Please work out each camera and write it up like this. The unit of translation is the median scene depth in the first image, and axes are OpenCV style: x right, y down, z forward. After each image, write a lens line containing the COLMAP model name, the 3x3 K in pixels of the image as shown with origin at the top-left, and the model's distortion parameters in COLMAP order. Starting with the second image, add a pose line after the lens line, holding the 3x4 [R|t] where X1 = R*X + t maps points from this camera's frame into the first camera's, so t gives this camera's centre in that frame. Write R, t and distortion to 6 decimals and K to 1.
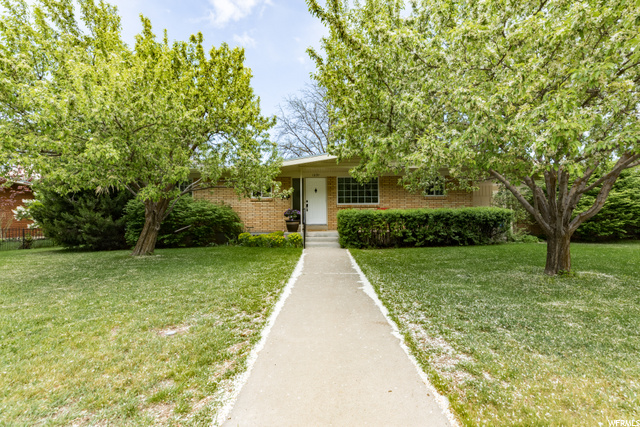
lens RADIAL K [[291.6, 0, 317.4], [0, 291.6, 210.1], [0, 0, 1]] dist [0.004045, 0.000402]
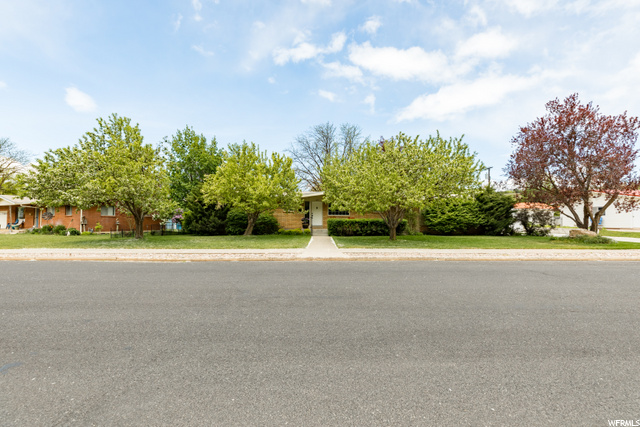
lens RADIAL K [[291.6, 0, 320.7], [0, 291.6, 216.9], [0, 0, 1]] dist [0.004045, 0.000402]
pose [[0.999614, 0.019570, 0.019726, -0.021655], [-0.019452, 0.999792, -0.006180, 0.002173], [-0.019843, 0.005794, 0.999786, -1.089729]]
